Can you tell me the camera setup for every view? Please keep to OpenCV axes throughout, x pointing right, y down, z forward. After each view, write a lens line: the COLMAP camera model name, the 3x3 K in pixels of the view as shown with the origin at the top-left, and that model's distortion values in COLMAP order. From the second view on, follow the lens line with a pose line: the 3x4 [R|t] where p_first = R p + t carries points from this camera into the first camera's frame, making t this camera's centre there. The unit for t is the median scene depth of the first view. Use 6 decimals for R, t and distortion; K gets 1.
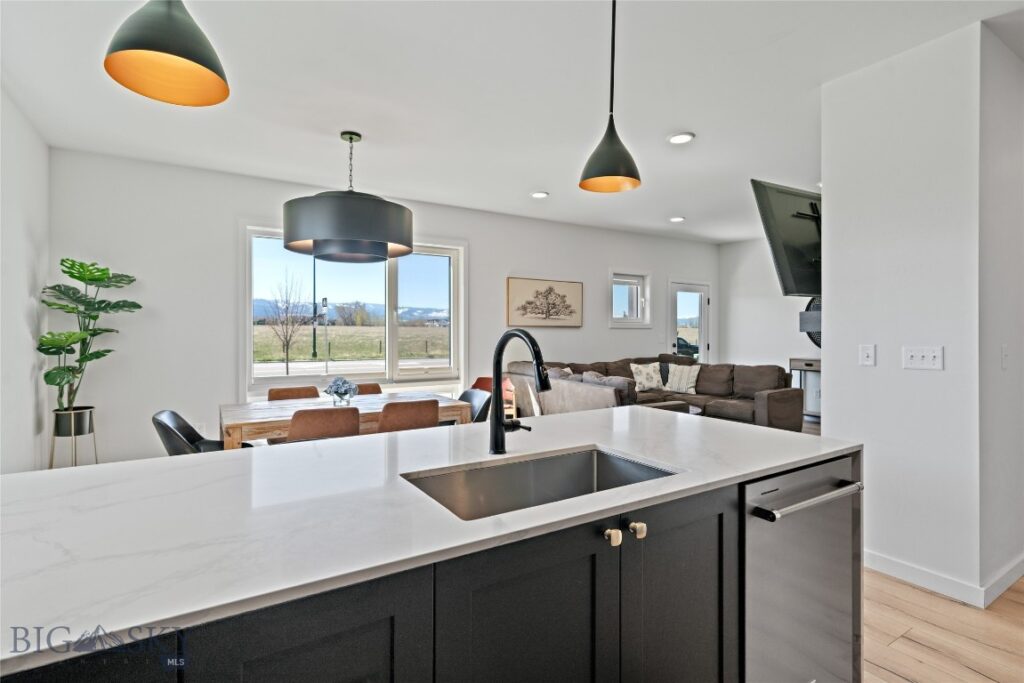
lens RADIAL K [[511.9, 0, 510.8], [0, 511.9, 332.5], [0, 0, 1]] dist [0.017266, 0.001162]
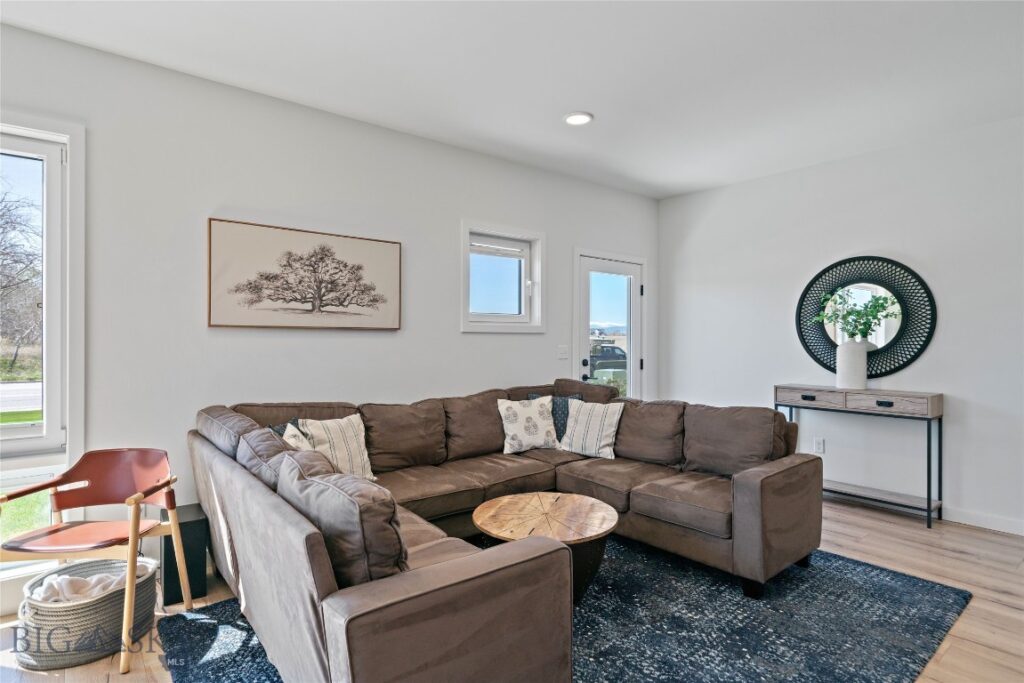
lens RADIAL K [[546.9, 0, 512.2], [0, 546.9, 338.6], [0, 0, 1]] dist [-0.000639, 0.000732]
pose [[0.992664, 0.000918, 0.120899, 0.183934], [-0.000327, 0.999988, -0.004908, 0.000515], [-0.120902, 0.004832, 0.992653, 0.446486]]
